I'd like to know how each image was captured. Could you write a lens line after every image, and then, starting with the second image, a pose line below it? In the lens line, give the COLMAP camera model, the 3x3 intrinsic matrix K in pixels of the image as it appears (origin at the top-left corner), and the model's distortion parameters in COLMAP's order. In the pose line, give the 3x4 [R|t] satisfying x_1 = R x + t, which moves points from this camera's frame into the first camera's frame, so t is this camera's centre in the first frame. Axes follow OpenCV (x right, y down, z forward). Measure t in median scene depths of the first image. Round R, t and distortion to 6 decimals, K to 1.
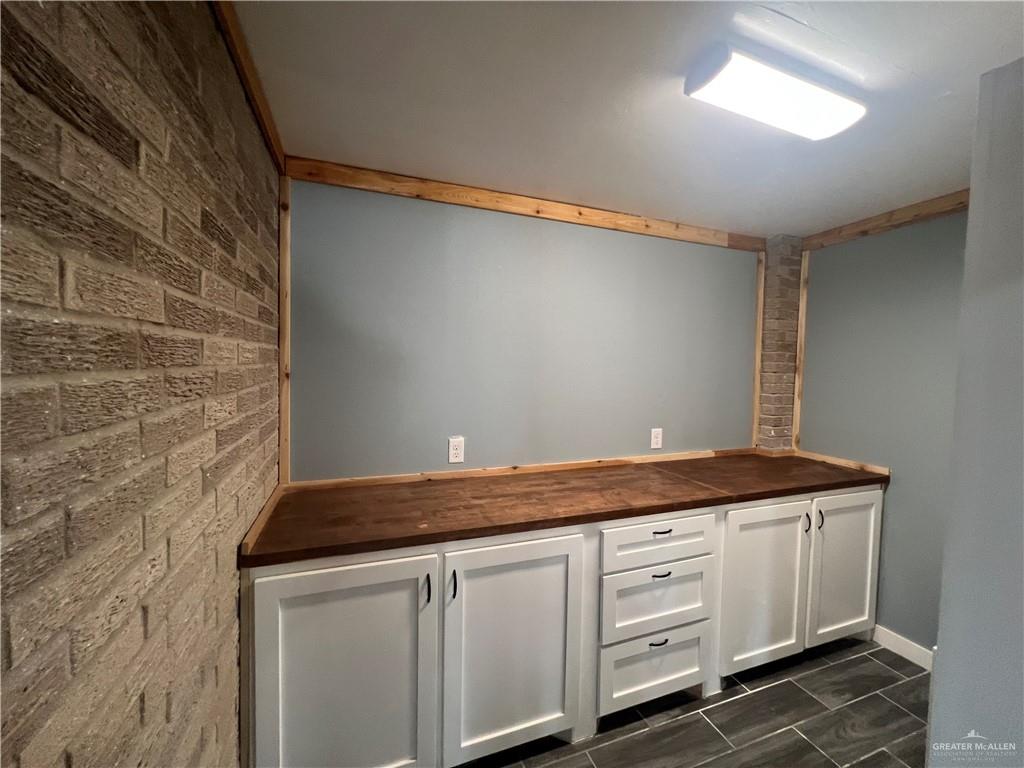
lens RADIAL K [[409.5, 0, 508.4], [0, 409.5, 382.5], [0, 0, 1]] dist [-0.000792, 0.000148]
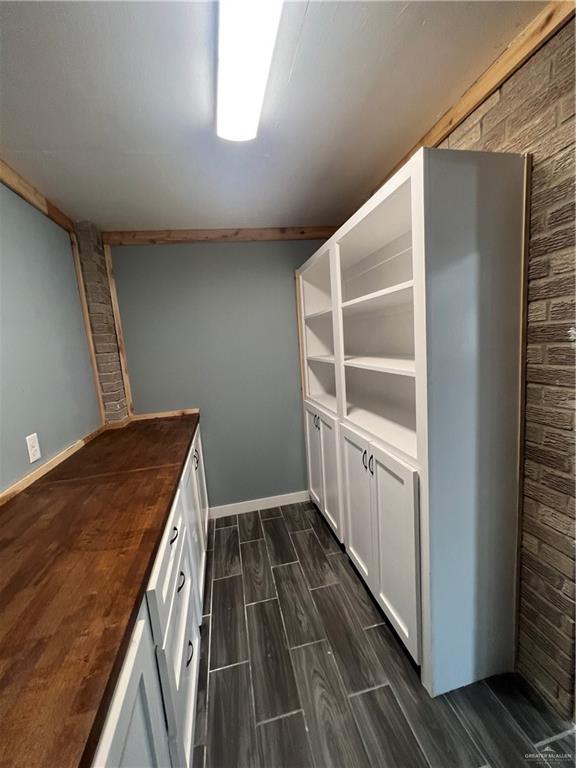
lens RADIAL K [[307.1, 0, 289.6], [0, 307.1, 382.2], [0, 0, 1]] dist [-0.000792, 0.000148]
pose [[0.136087, -0.159264, 0.977812, -0.108612], [0.124283, 0.981941, 0.142639, -0.004264], [-0.982870, 0.102114, 0.153423, 0.436058]]
